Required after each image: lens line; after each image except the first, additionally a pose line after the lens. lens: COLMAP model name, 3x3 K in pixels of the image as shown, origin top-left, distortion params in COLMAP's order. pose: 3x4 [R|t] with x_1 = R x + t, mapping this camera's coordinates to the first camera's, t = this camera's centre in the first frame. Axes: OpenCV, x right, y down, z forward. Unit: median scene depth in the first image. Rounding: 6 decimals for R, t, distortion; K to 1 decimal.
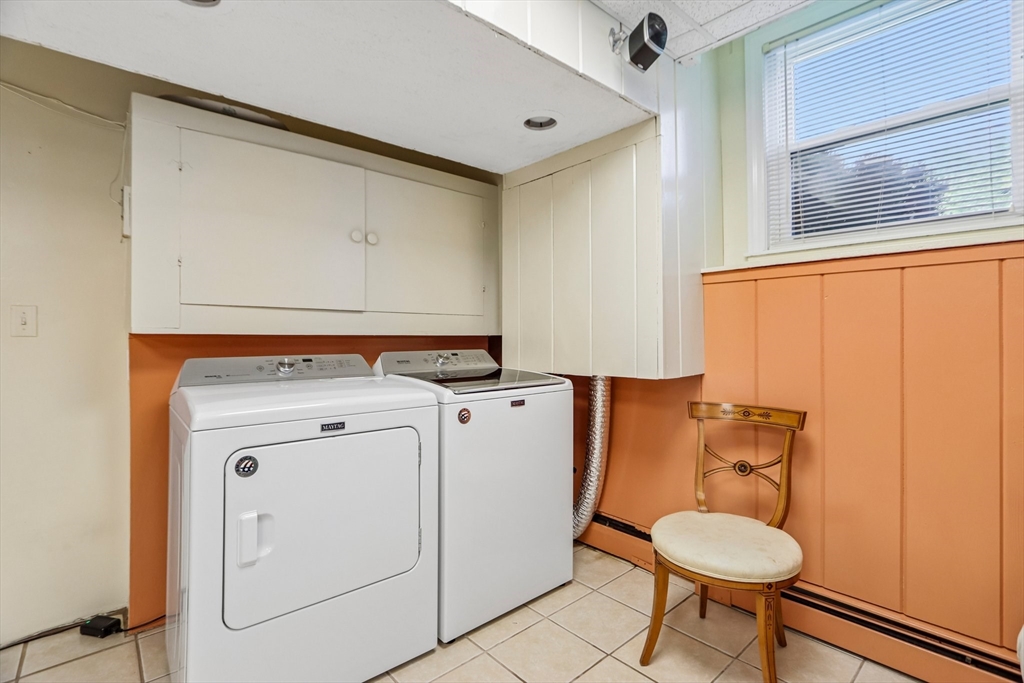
lens RADIAL K [[479.4, 0, 508.0], [0, 479.4, 328.3], [0, 0, 1]] dist [-0.000669, -0.001713]
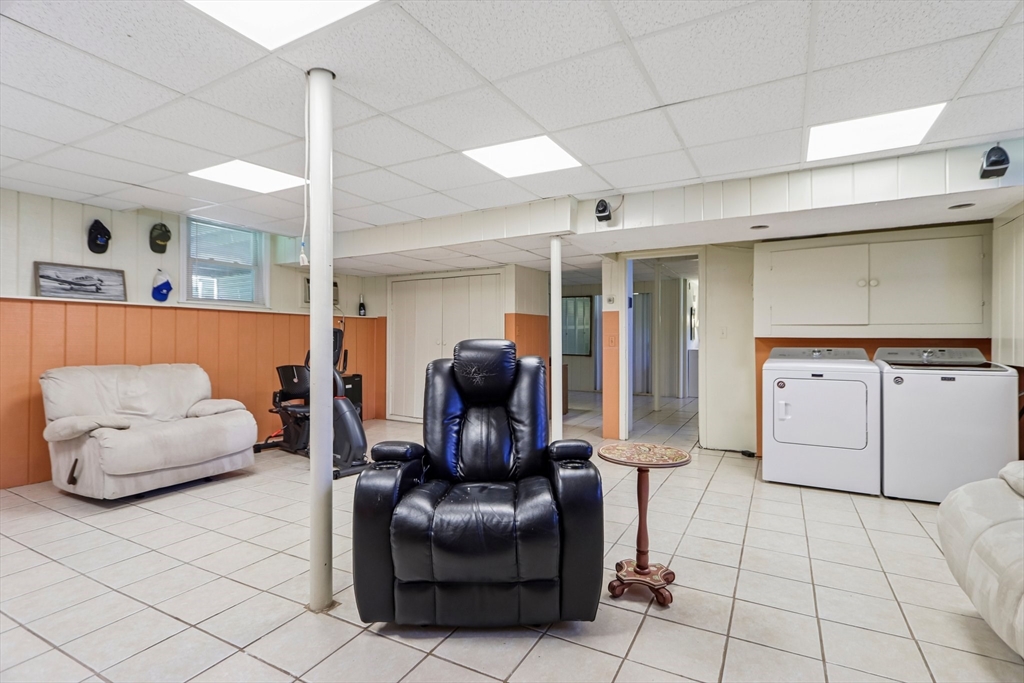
lens RADIAL K [[479.4, 0, 515.0], [0, 479.4, 337.6], [0, 0, 1]] dist [-0.000669, -0.001713]
pose [[0.333506, -0.002601, -0.942744, 1.077247], [0.012132, 0.999925, 0.001533, -0.006222], [0.942670, -0.011949, 0.333513, -0.952969]]
